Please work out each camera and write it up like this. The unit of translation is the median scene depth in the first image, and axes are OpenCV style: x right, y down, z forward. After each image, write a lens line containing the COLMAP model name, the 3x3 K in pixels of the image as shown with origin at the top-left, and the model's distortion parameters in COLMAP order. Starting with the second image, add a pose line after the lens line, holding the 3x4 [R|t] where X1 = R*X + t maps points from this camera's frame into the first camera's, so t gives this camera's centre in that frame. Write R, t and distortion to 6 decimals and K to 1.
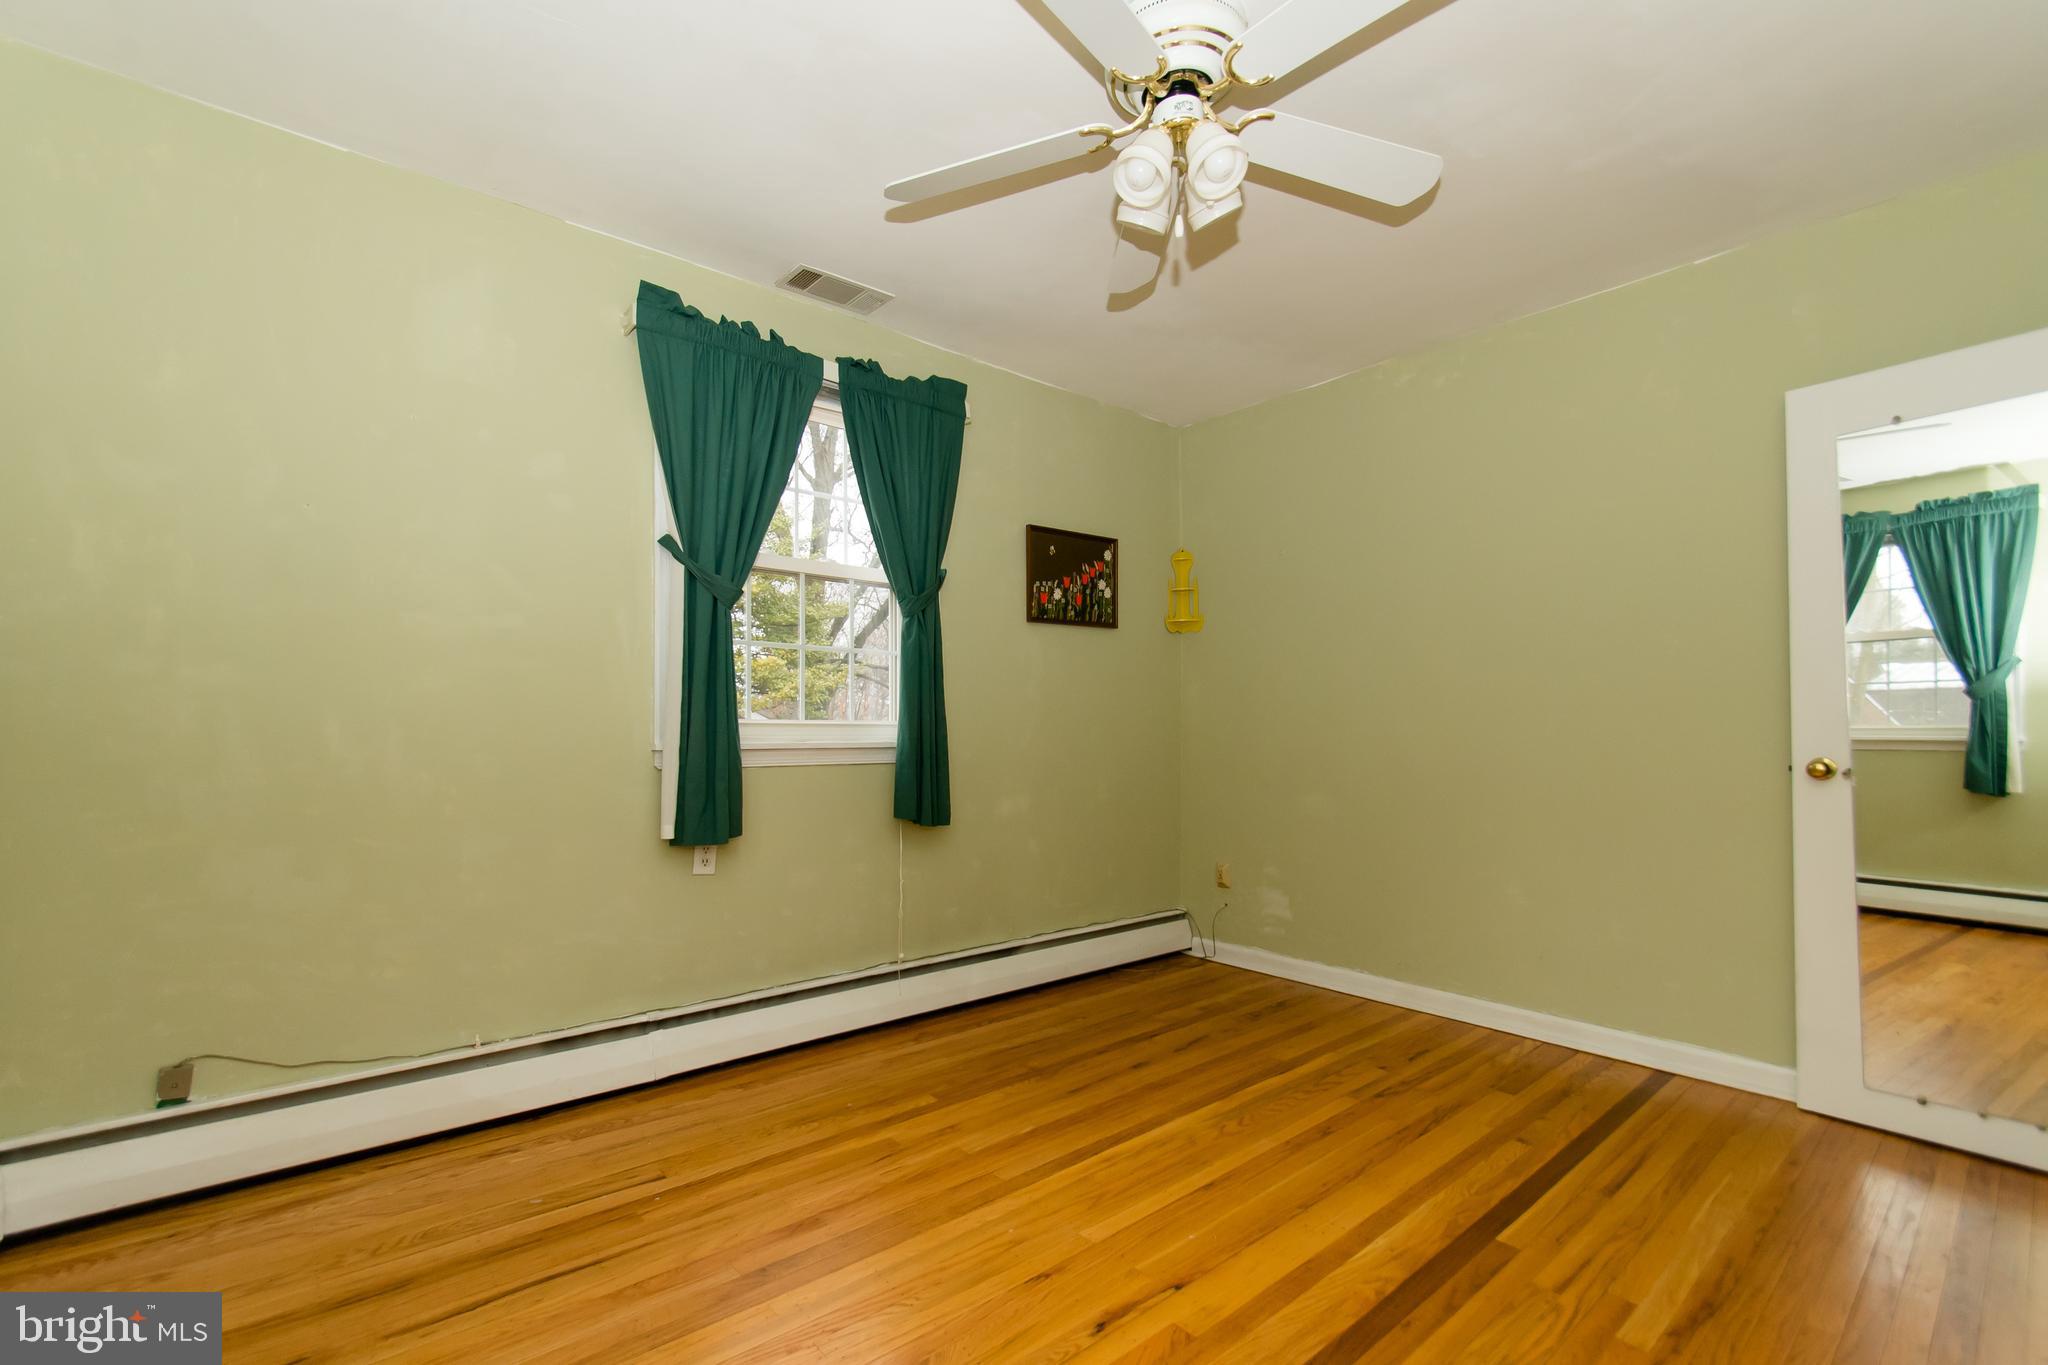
lens RADIAL K [[888.8, 0, 1002.8], [0, 888.8, 722.4], [0, 0, 1]] dist [0.007188, -0.006320]
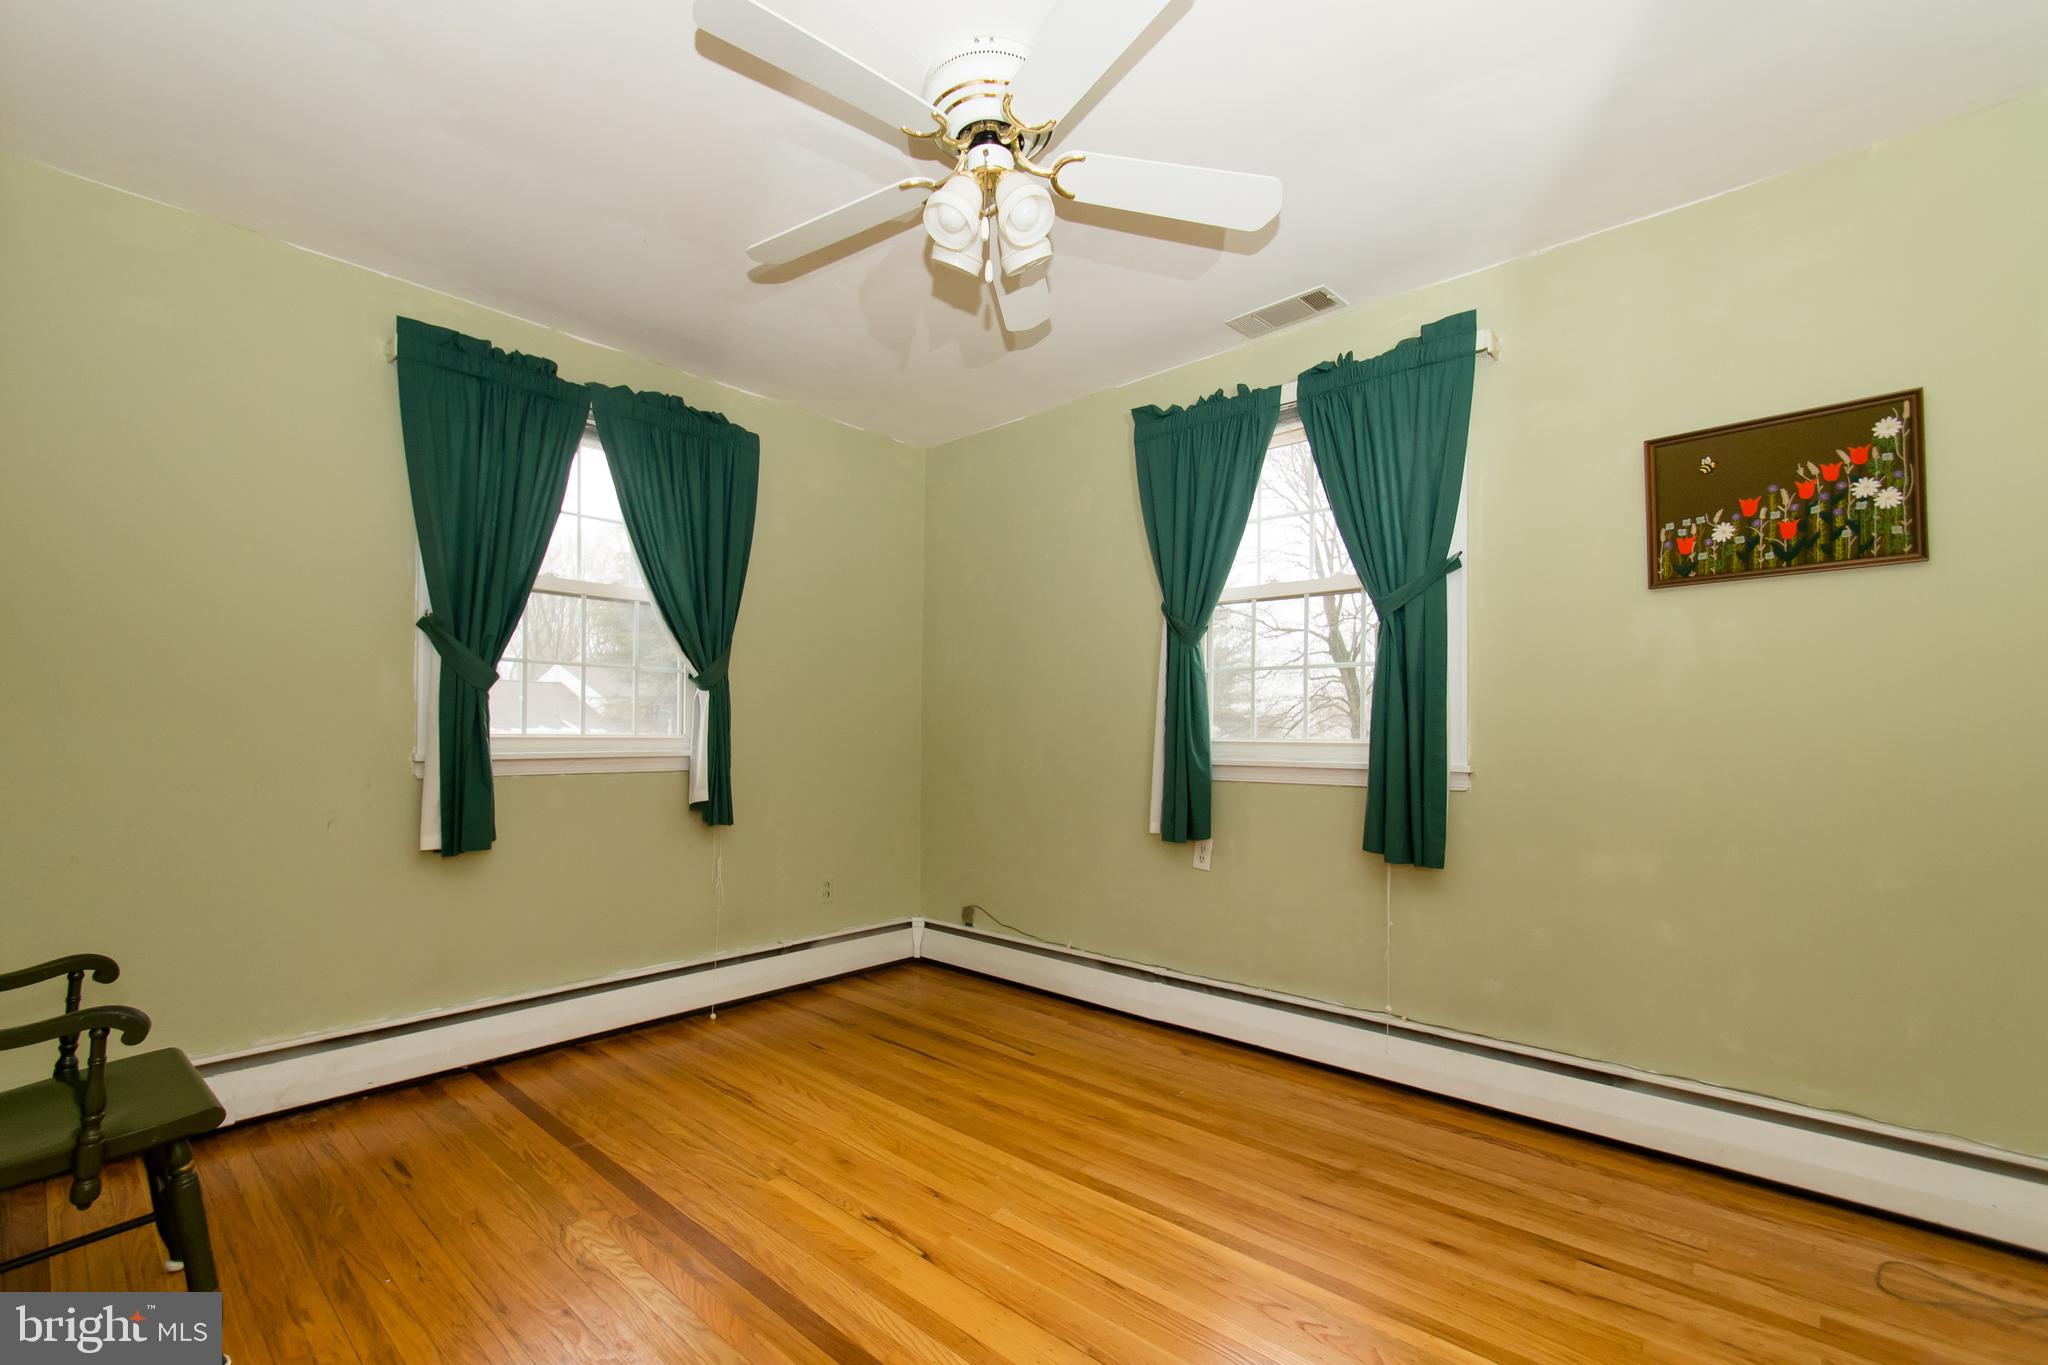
lens RADIAL K [[888.8, 0, 1002.8], [0, 888.8, 722.4], [0, 0, 1]] dist [0.007188, -0.006320]
pose [[0.129746, -0.010341, -0.991493, 0.755676], [0.004611, 0.999941, -0.009825, -0.013476], [0.991537, -0.003297, 0.129786, 0.544914]]
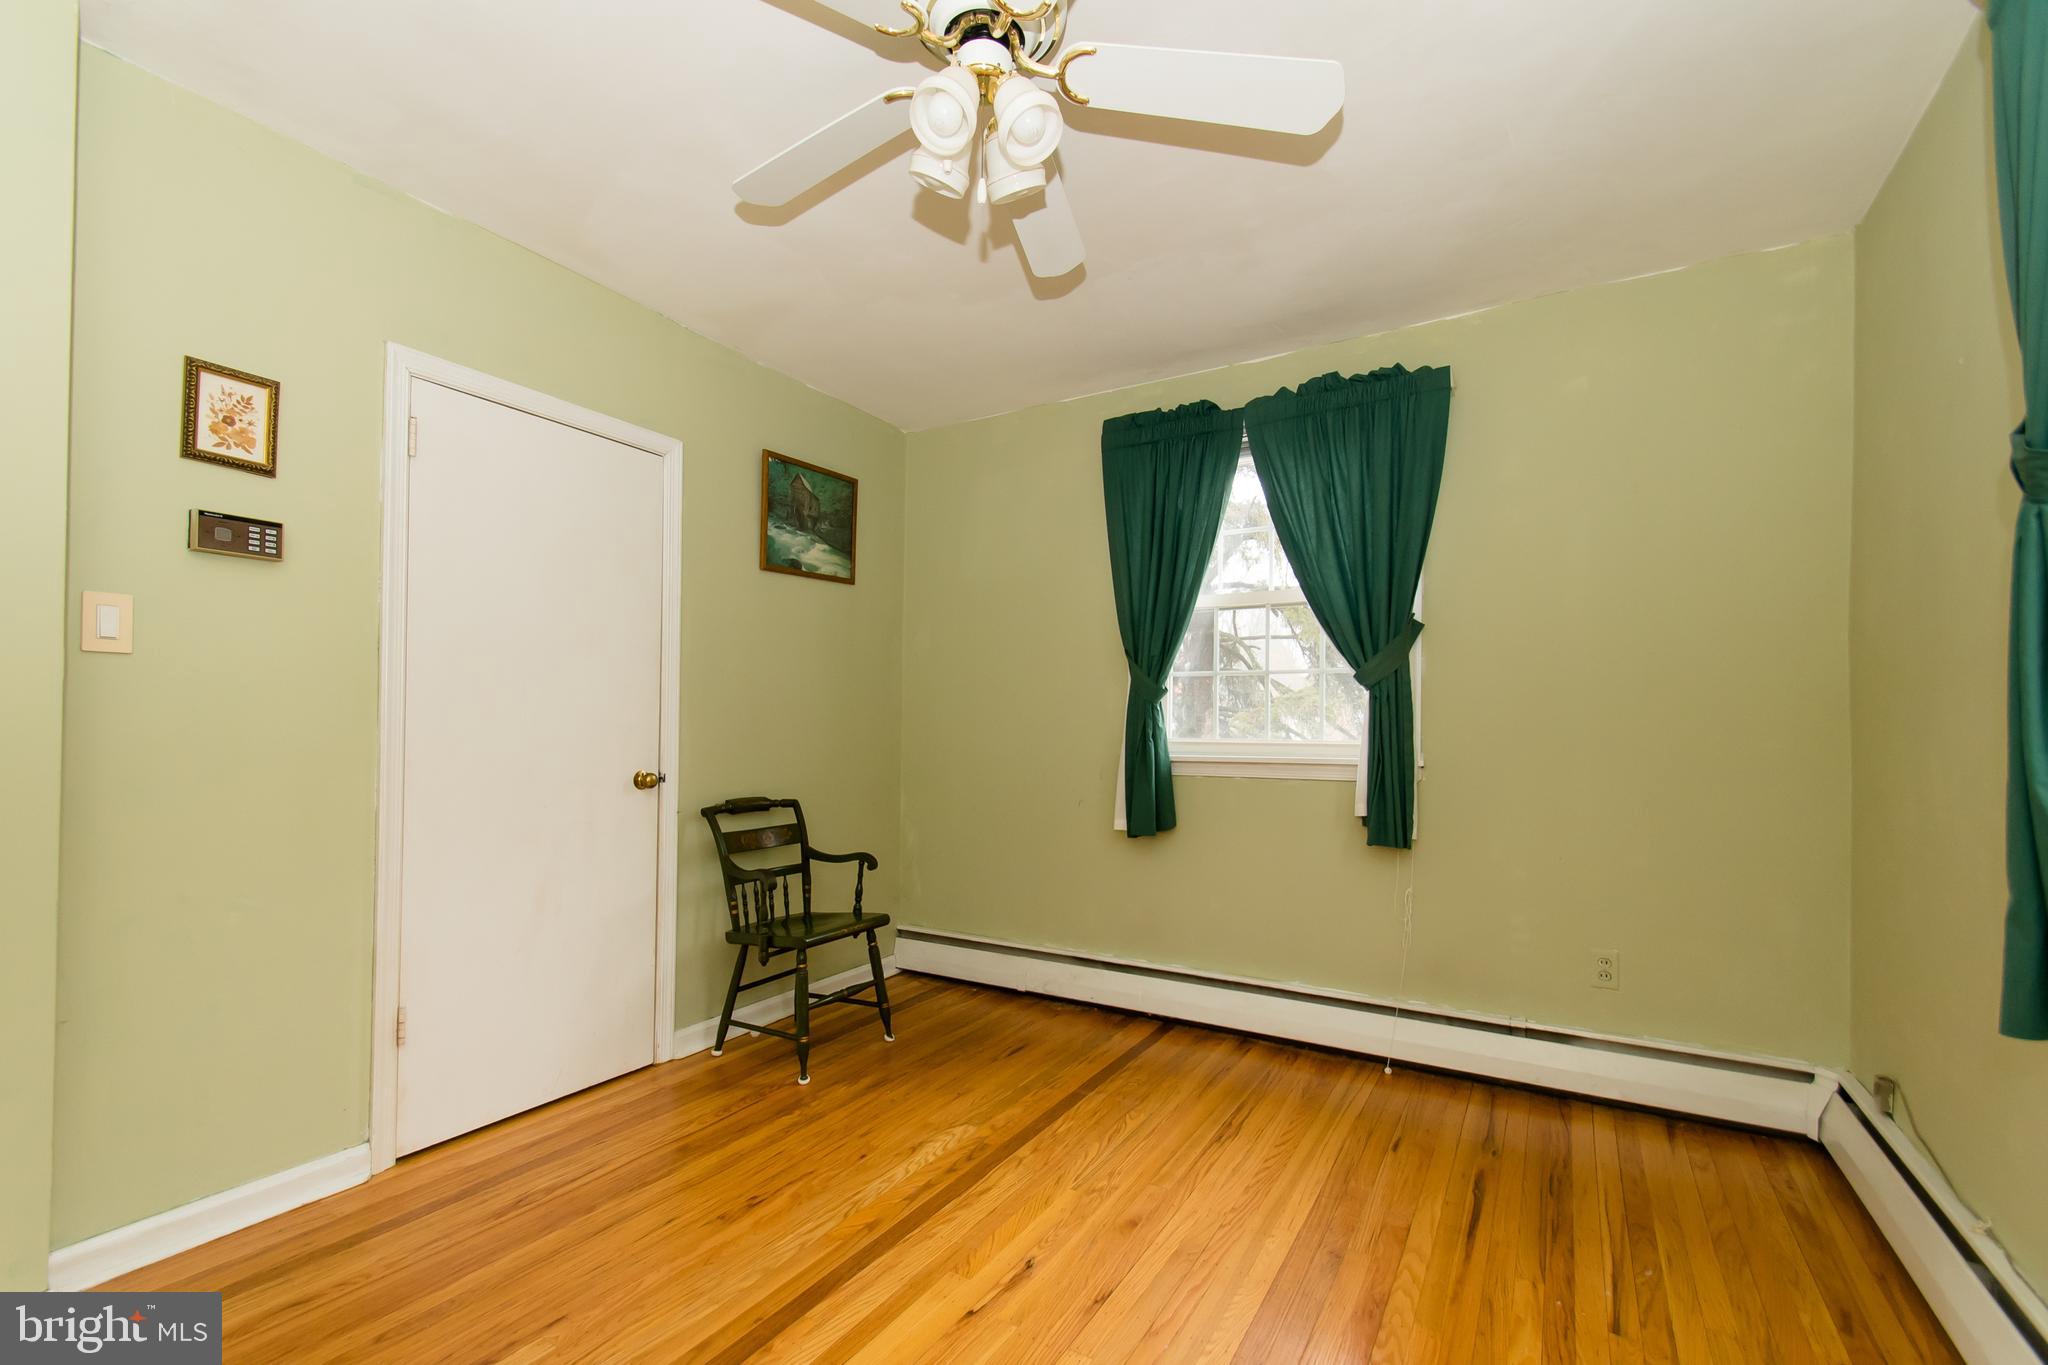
lens RADIAL K [[888.8, 0, 1002.8], [0, 888.8, 722.4], [0, 0, 1]] dist [0.007188, -0.006320]
pose [[-0.951666, -0.011554, -0.306916, 0.274097], [-0.005073, 0.999747, -0.021905, -0.007652], [0.307091, -0.019289, -0.951485, 1.135194]]
